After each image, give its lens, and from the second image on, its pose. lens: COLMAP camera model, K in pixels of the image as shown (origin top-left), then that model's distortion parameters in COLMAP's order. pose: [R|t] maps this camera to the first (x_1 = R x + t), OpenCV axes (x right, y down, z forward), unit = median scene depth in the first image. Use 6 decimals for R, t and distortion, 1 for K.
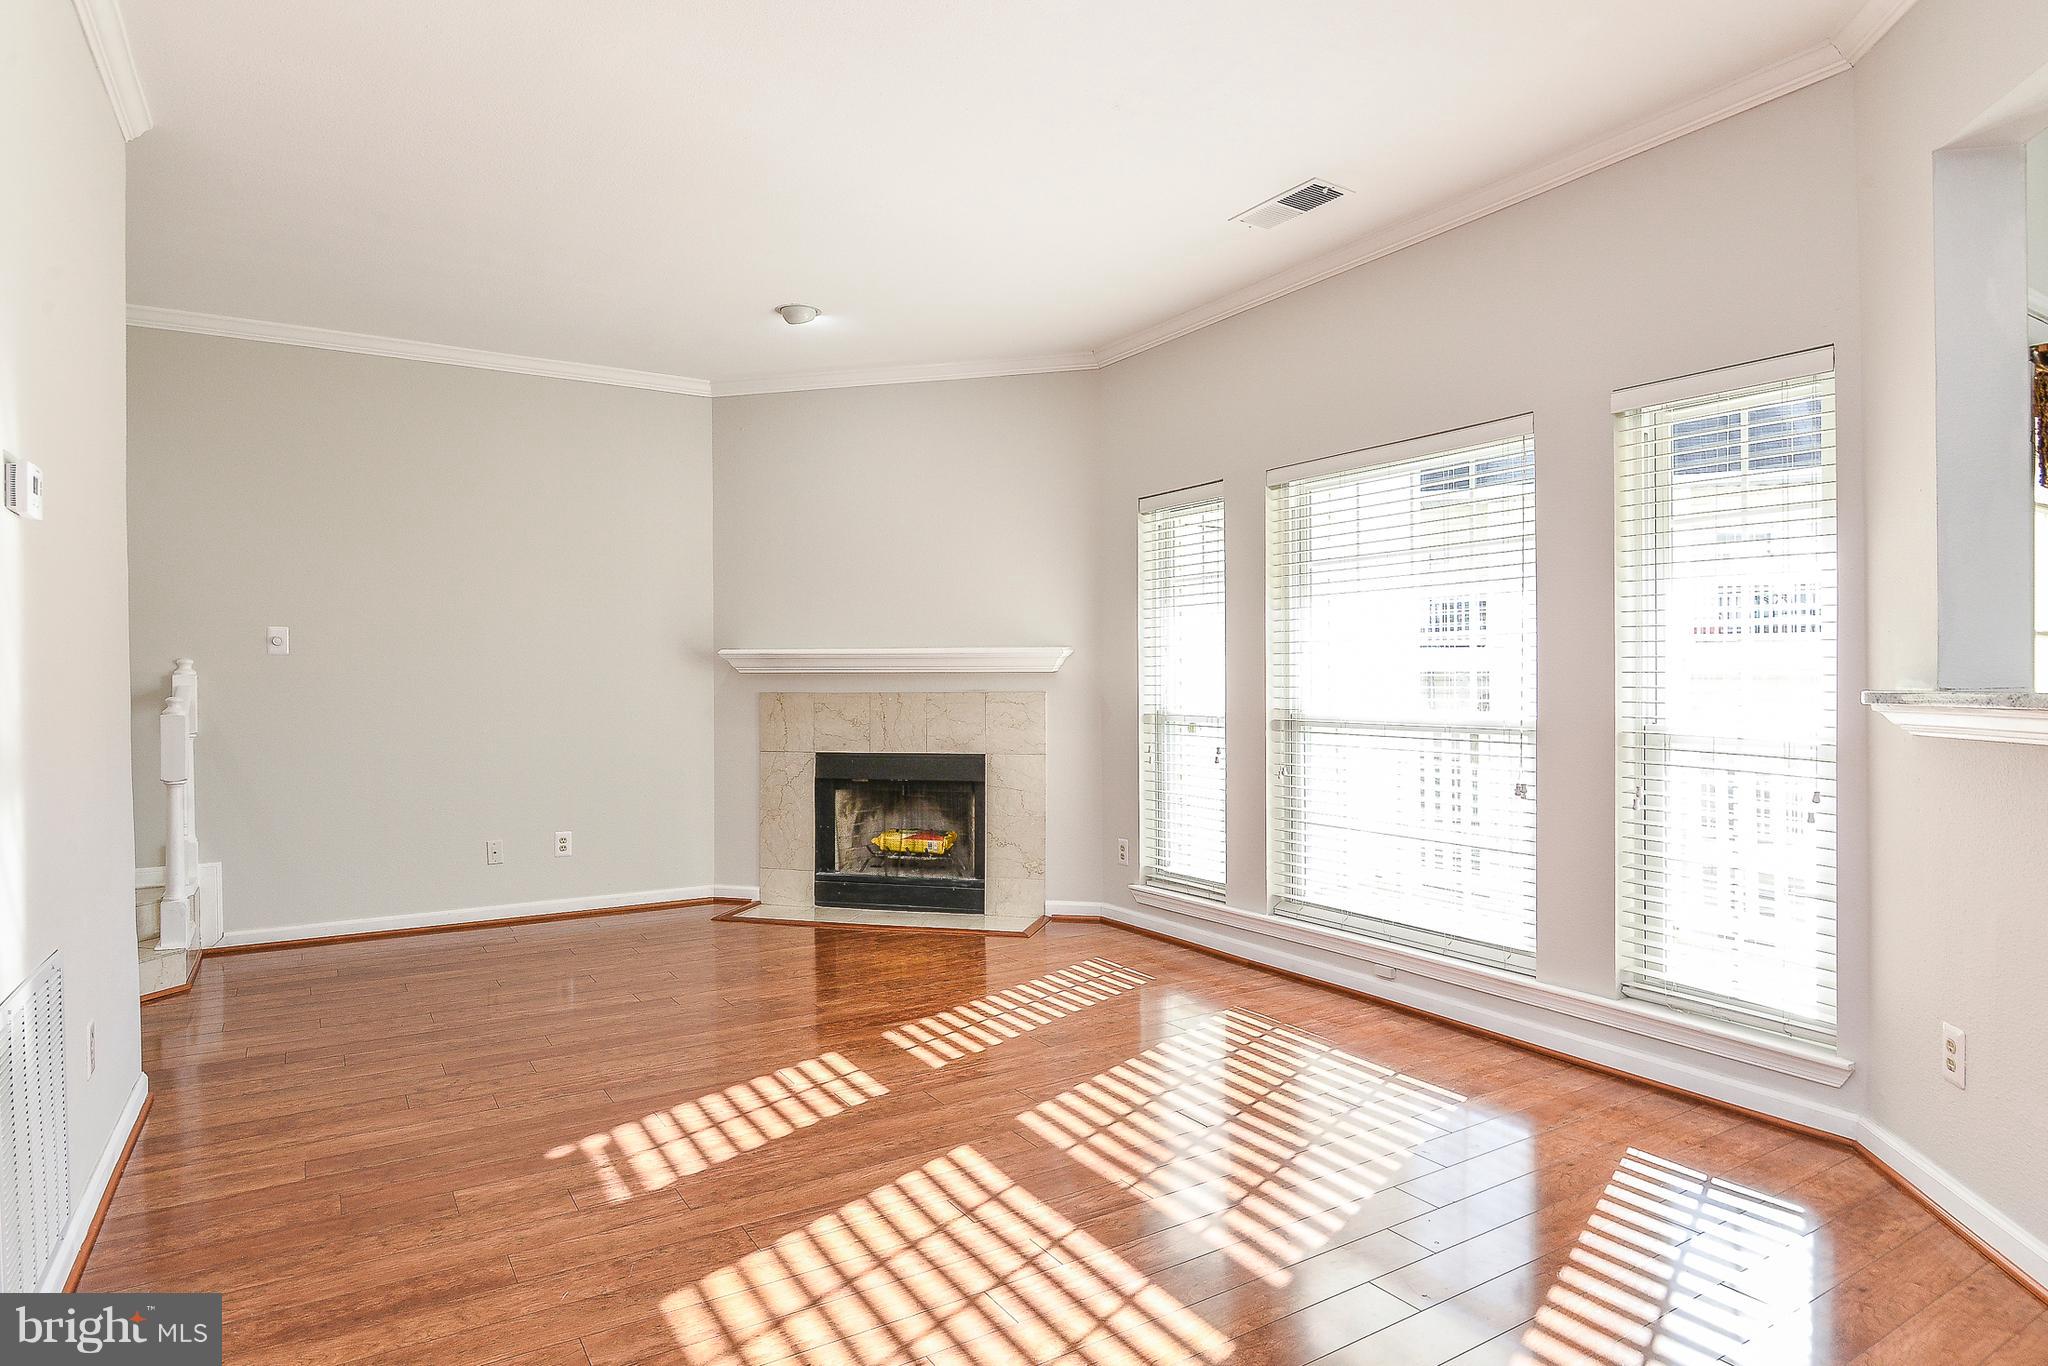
lens RADIAL K [[1148.4, 0, 1017.0], [0, 1148.4, 686.7], [0, 0, 1]] dist [-0.016611, -0.000703]
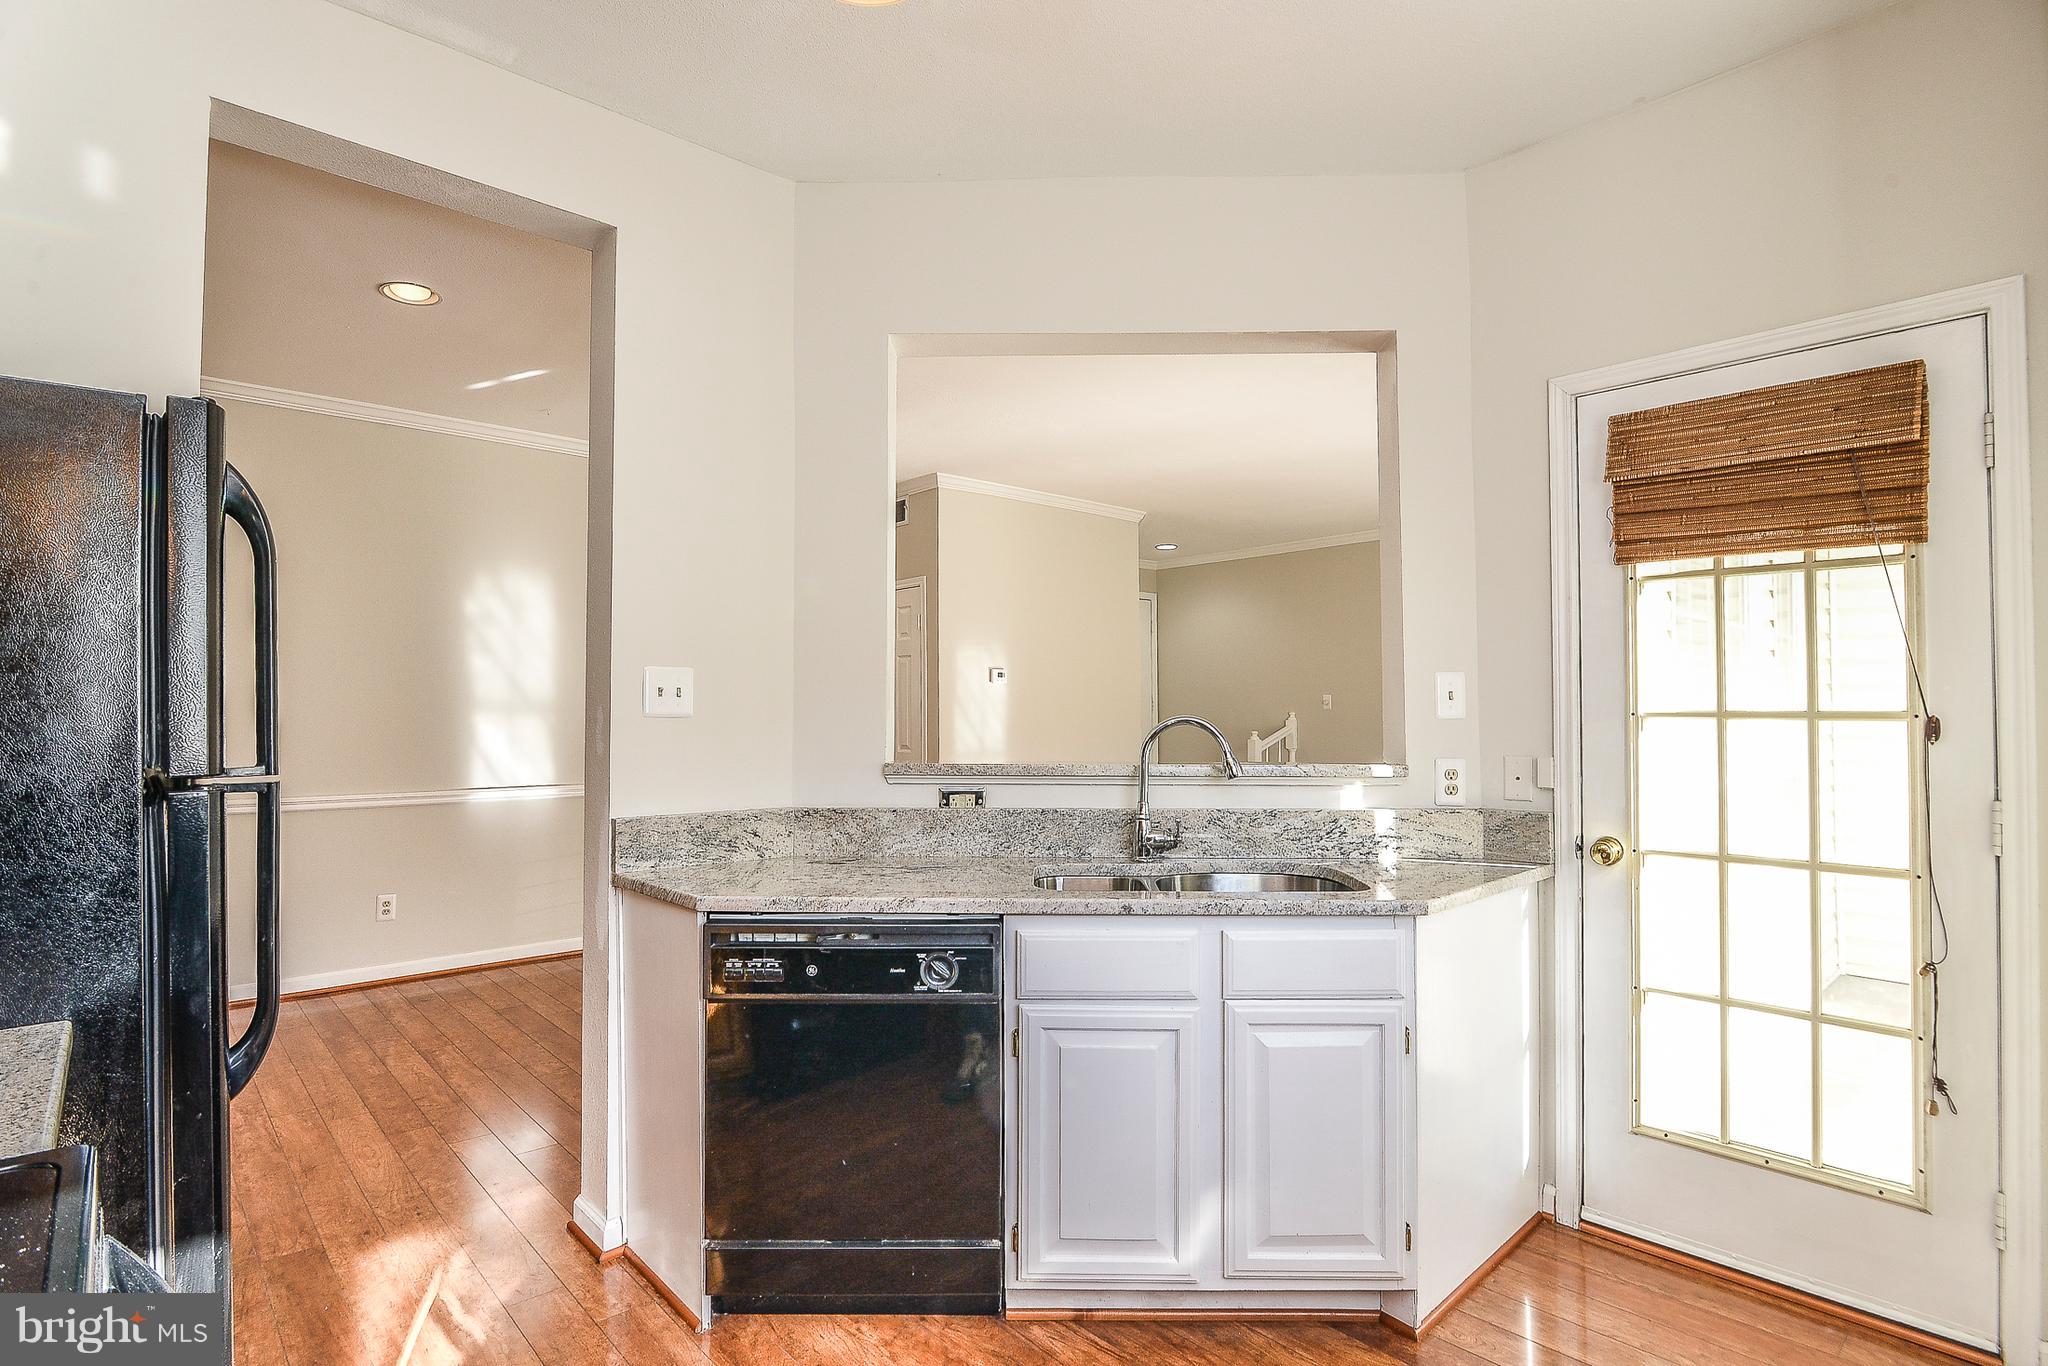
lens RADIAL K [[1019.8, 0, 1030.6], [0, 1019.8, 694.2], [0, 0, 1]] dist [-0.021794, 0.000108]
pose [[0.192310, -0.012139, -0.981259, 1.037256], [-0.005527, 0.999894, -0.013452, -0.031479], [0.981319, 0.008010, 0.192223, 0.211010]]
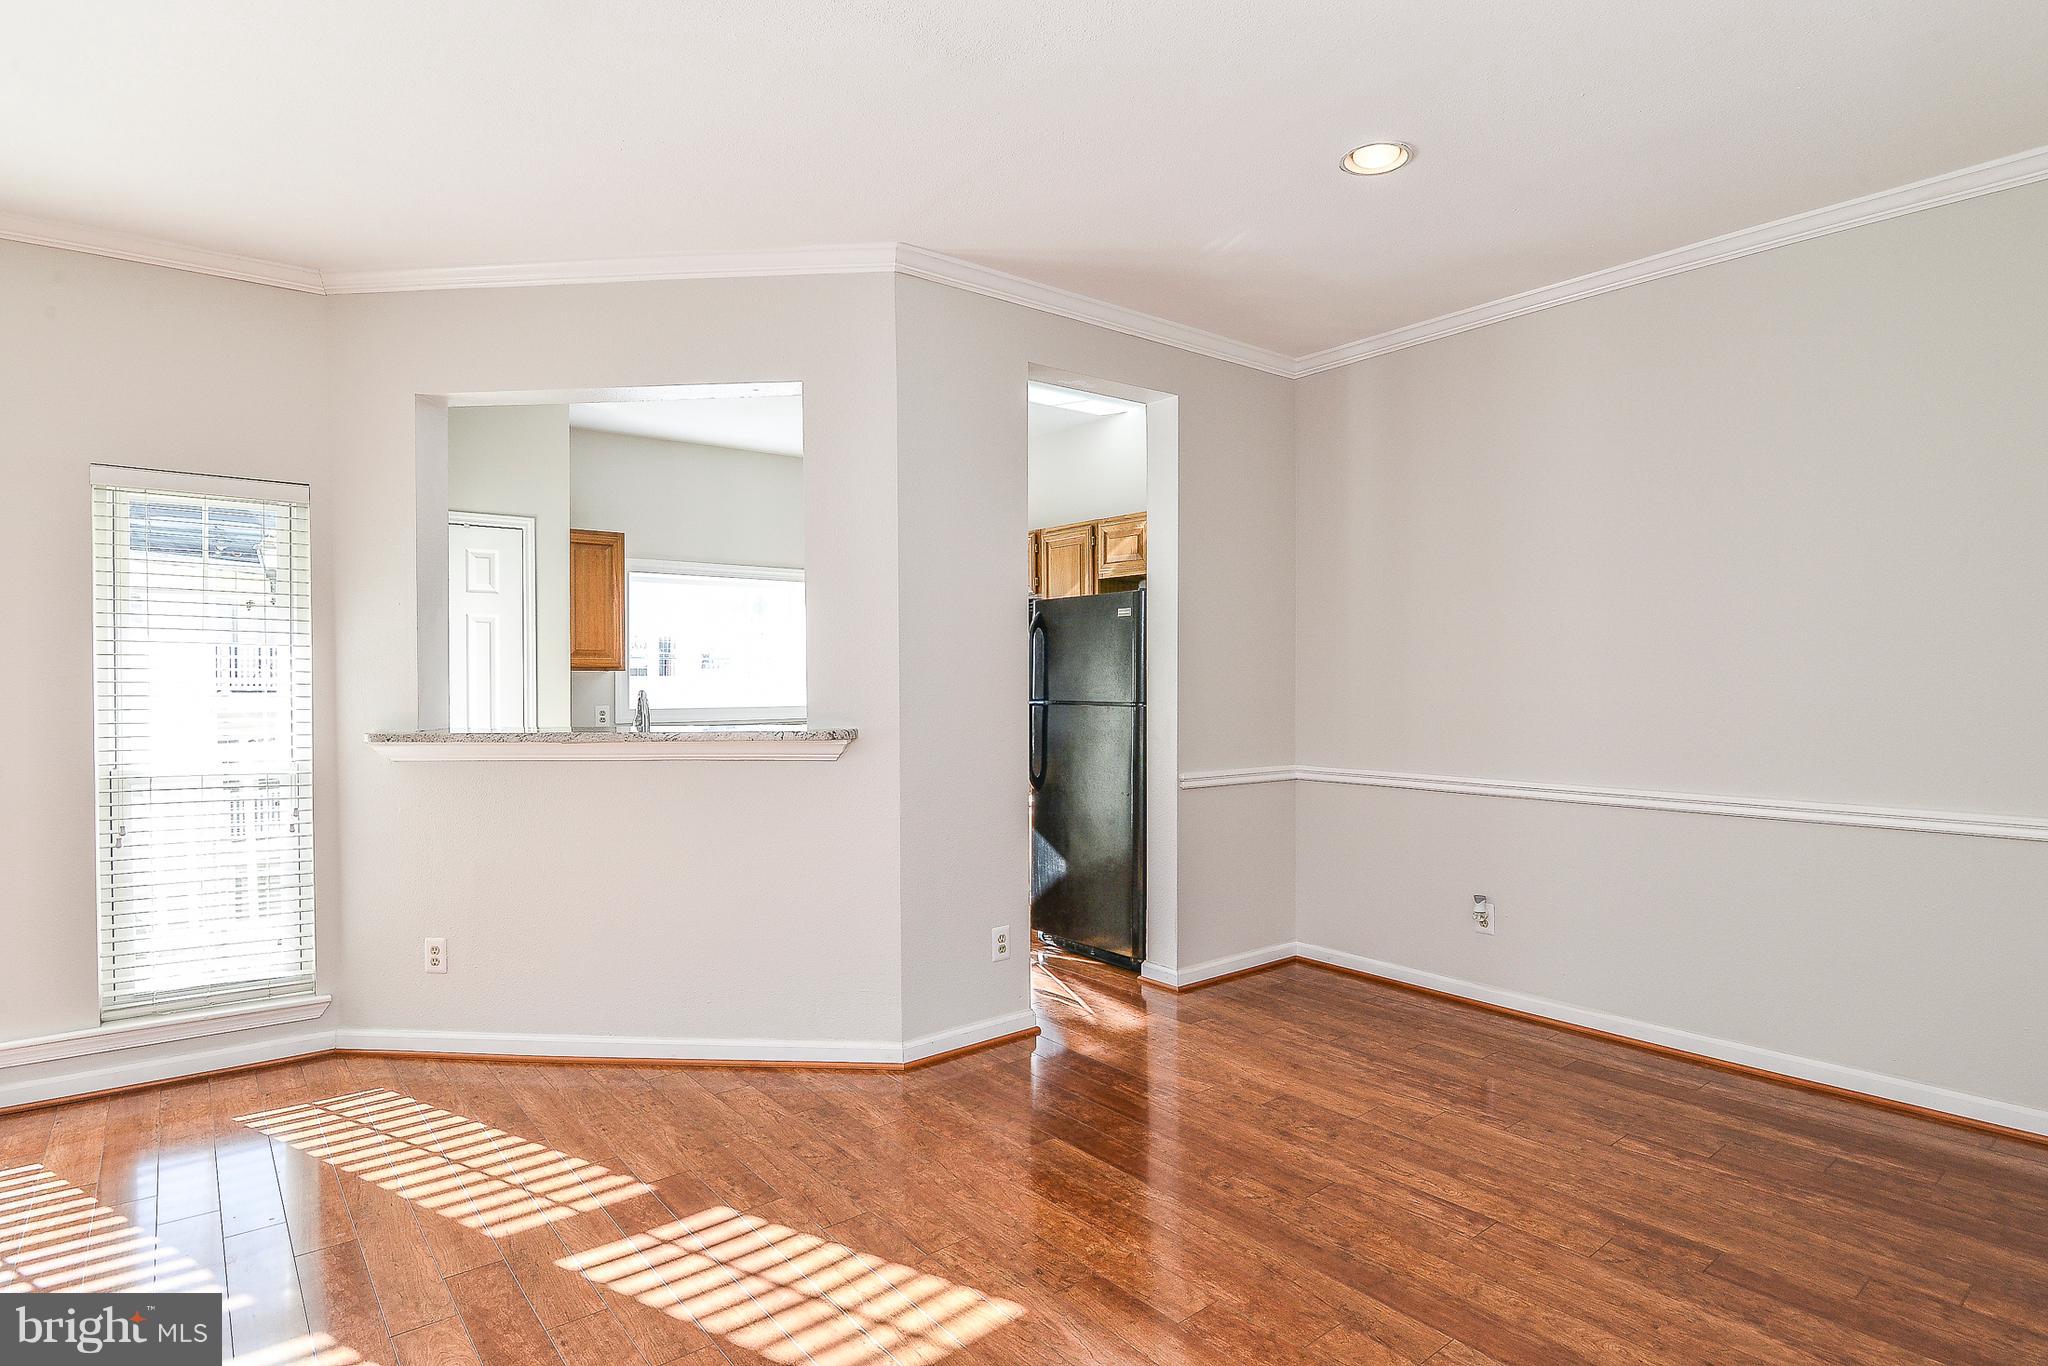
lens RADIAL K [[1057.4, 0, 1024.0], [0, 1057.4, 683.0], [0, 0, 1]] dist [-0.016709, 0.000019]
pose [[-0.124558, 0.001297, 0.992212, -0.418669], [0.014203, 0.999899, 0.000476, -0.029582], [-0.992111, 0.014152, -0.124563, 0.185889]]
